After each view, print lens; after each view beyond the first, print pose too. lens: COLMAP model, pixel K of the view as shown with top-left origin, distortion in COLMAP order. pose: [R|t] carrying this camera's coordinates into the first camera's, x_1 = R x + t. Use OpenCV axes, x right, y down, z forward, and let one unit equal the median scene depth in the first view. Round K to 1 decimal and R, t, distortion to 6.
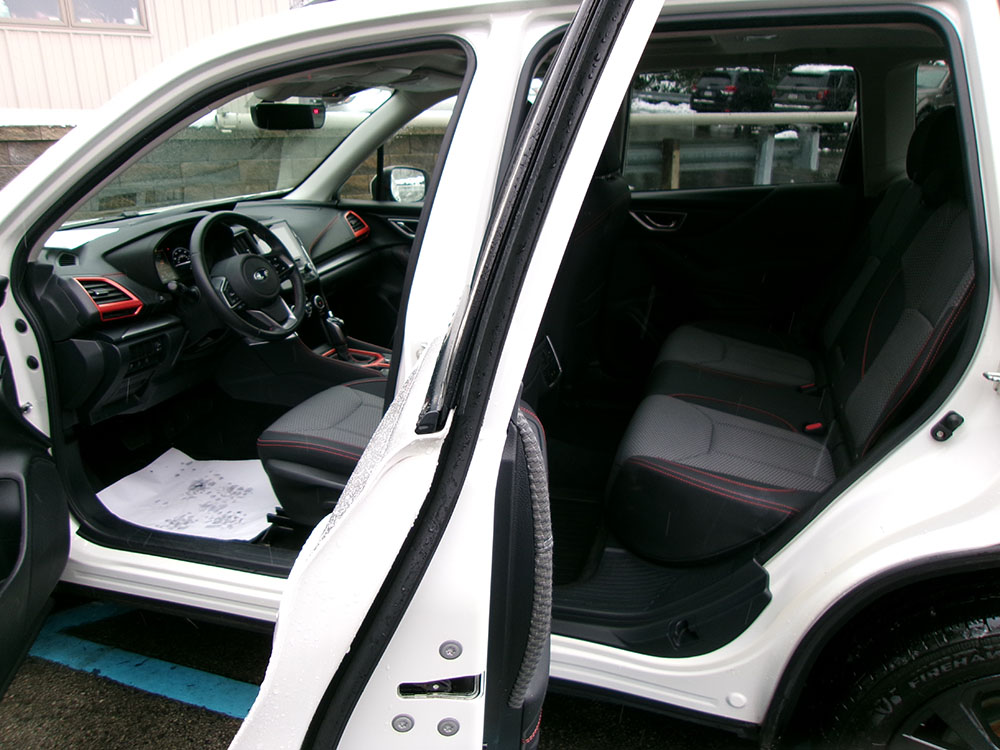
lens RADIAL K [[771.2, 0, 505.4], [0, 771.2, 377.2], [0, 0, 1]] dist [-0.021379, 0.035235]
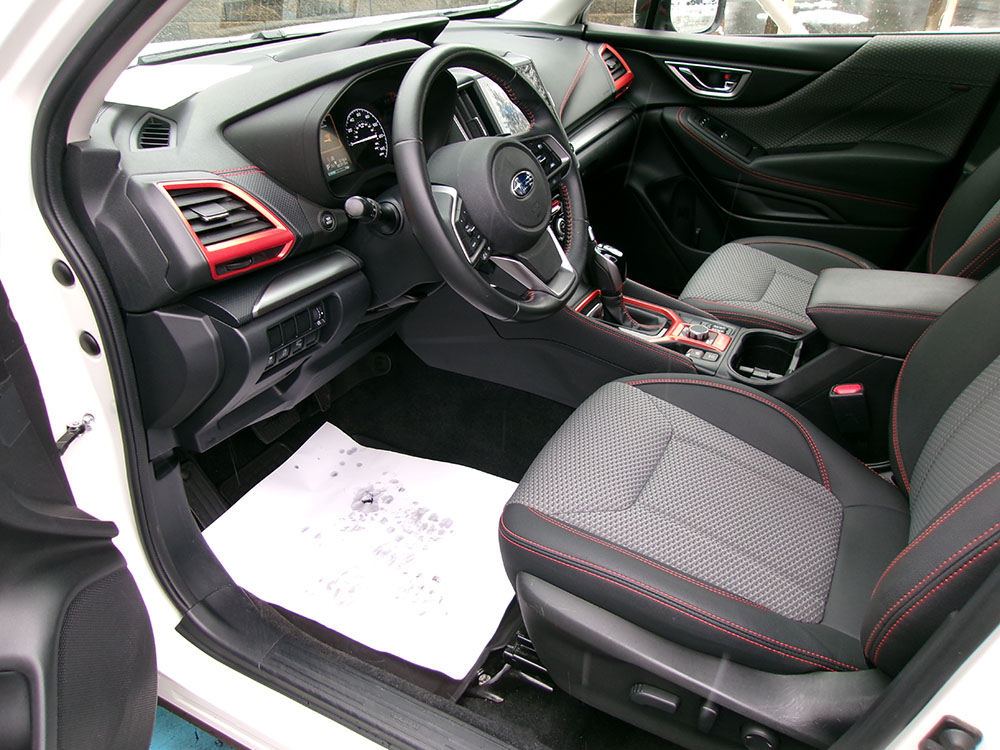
lens RADIAL K [[771.2, 0, 501.8], [0, 771.2, 379.3], [0, 0, 1]] dist [-0.021379, 0.035235]
pose [[0.983117, 0.112038, -0.144668, -0.248782], [-0.080021, 0.974265, 0.210723, -0.115734], [0.164555, -0.195589, 0.966782, 0.505347]]
